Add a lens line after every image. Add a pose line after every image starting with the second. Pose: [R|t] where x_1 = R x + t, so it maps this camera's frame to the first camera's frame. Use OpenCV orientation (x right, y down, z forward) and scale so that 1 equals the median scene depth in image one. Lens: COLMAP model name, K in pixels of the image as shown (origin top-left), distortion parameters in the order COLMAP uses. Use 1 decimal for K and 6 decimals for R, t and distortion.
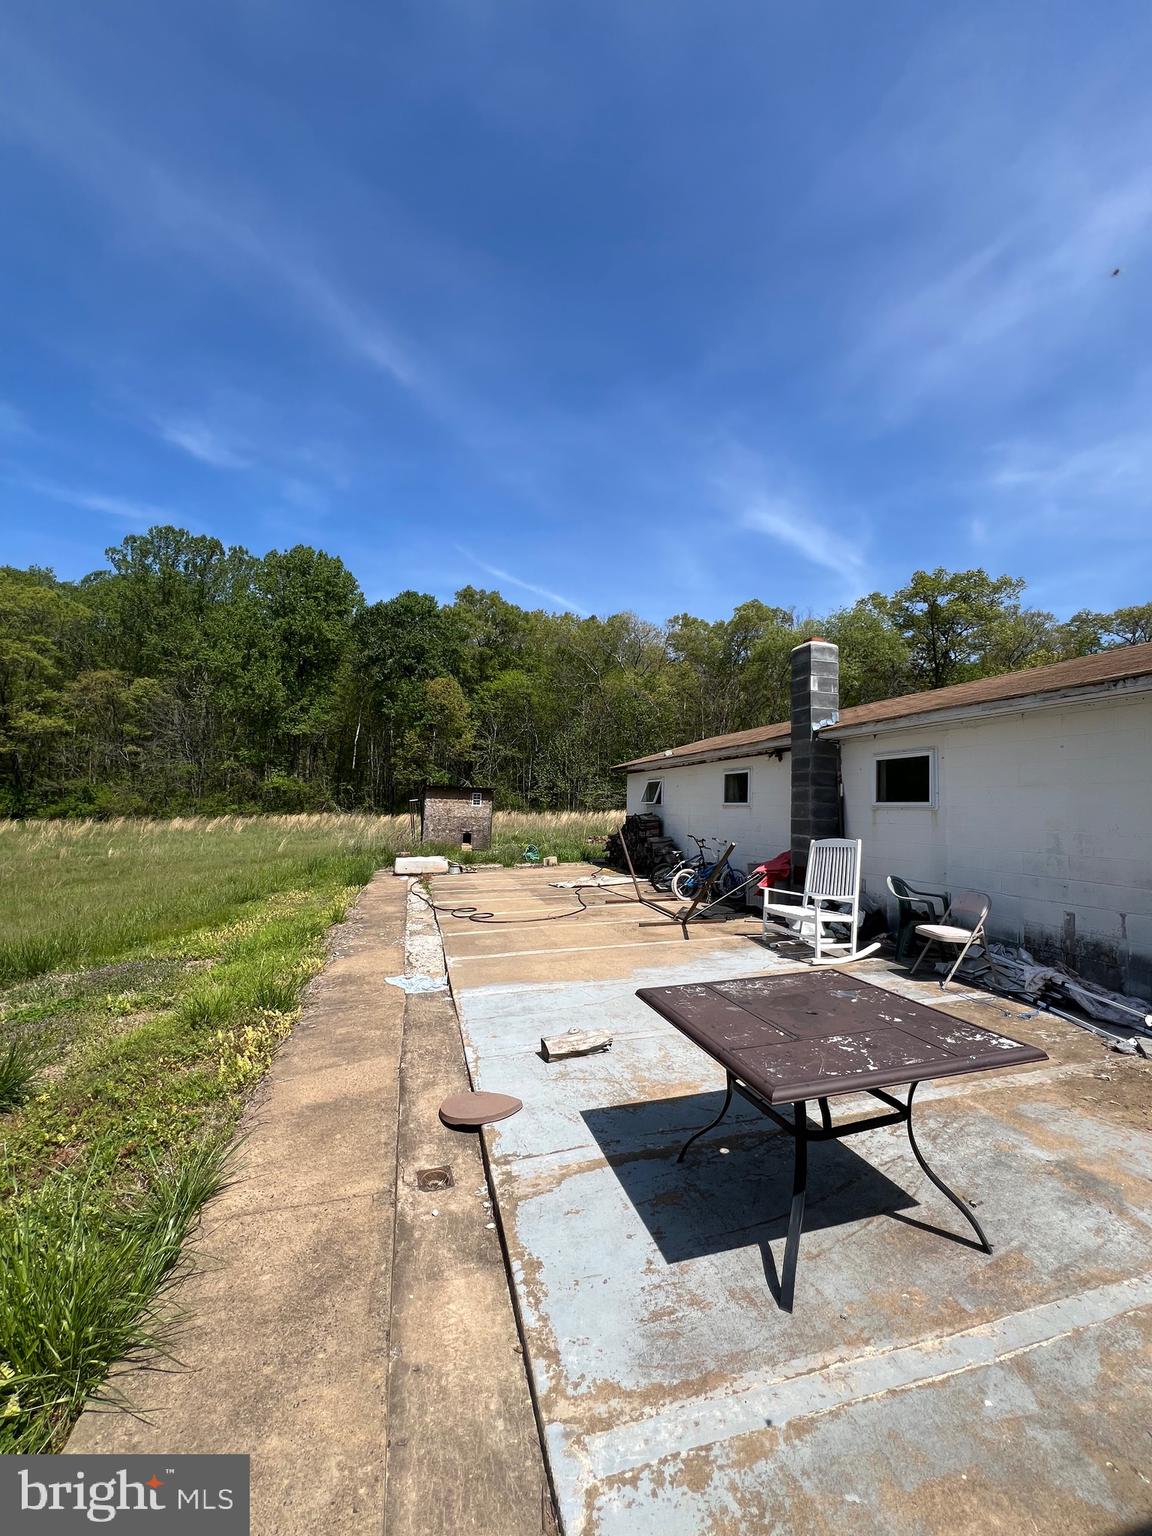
lens RADIAL K [[613.1, 0, 576.0], [0, 613.1, 768.0], [0, 0, 1]] dist [-0.035540, -0.000024]
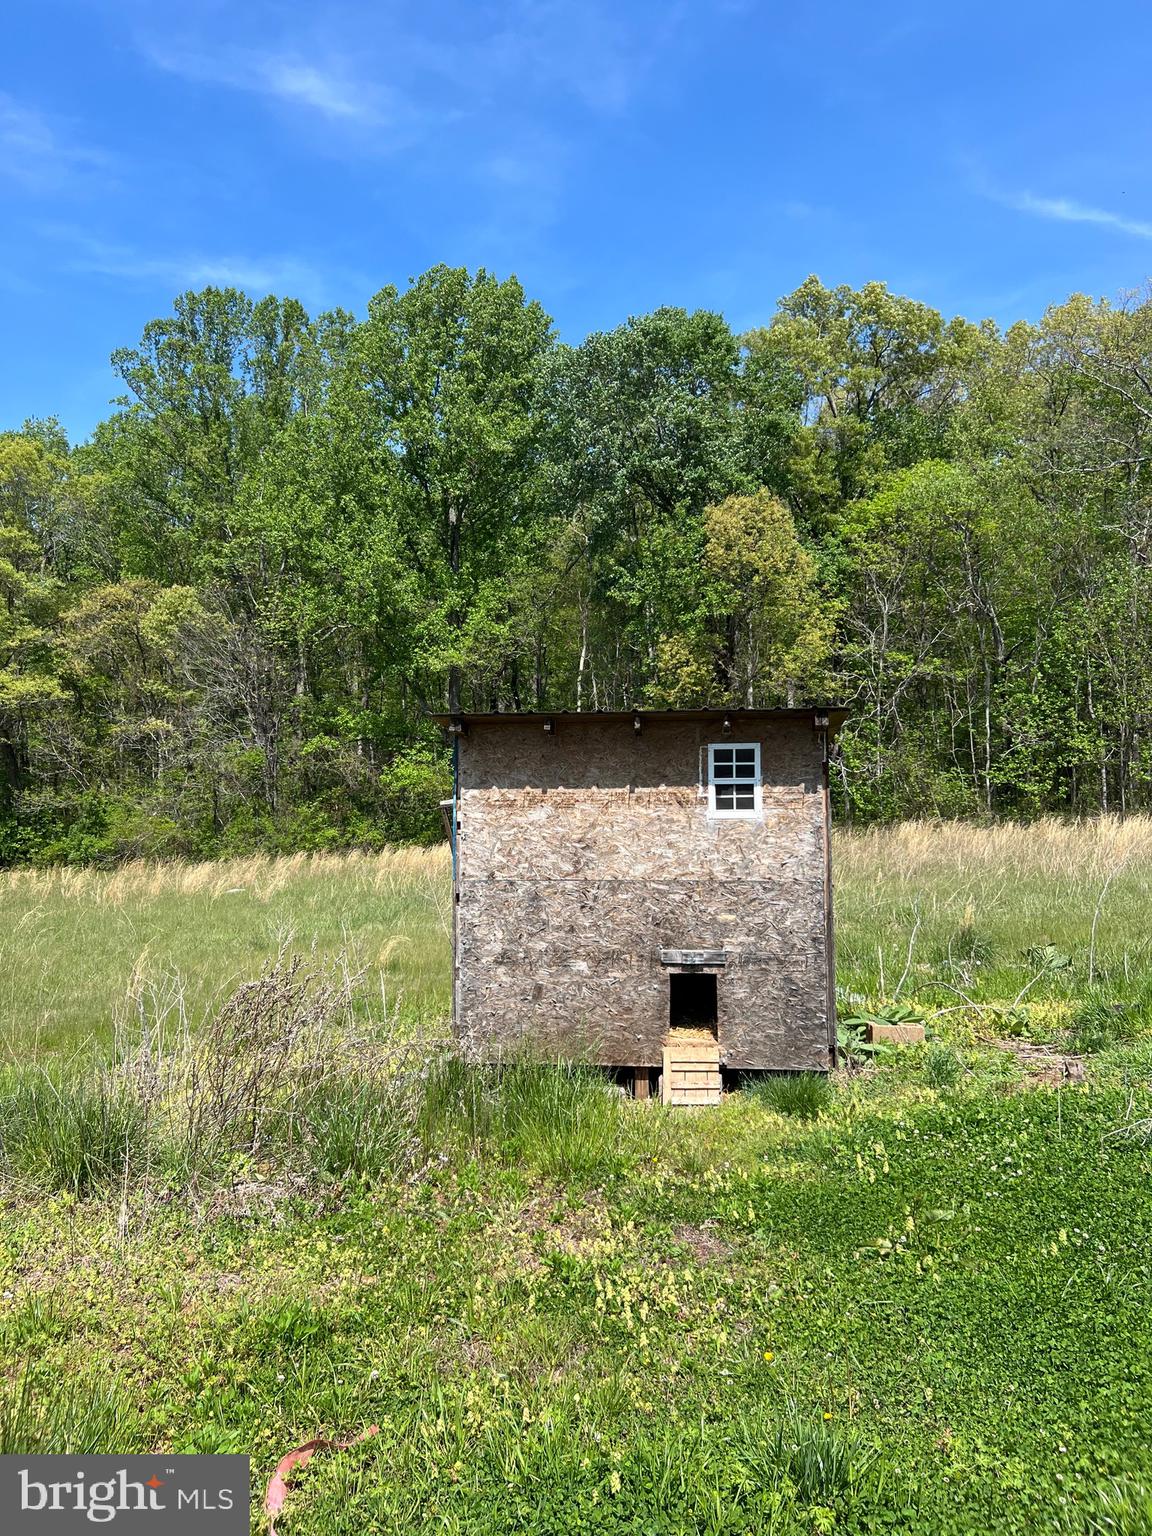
lens RADIAL K [[1142.2, 0, 571.6], [0, 1142.2, 785.0], [0, 0, 1]] dist [0.115212, -0.000335]
pose [[0.915739, -0.046537, -0.399068, -0.025780], [0.062005, 0.997739, 0.025931, 0.014238], [0.396959, -0.048490, 0.916554, 0.233956]]
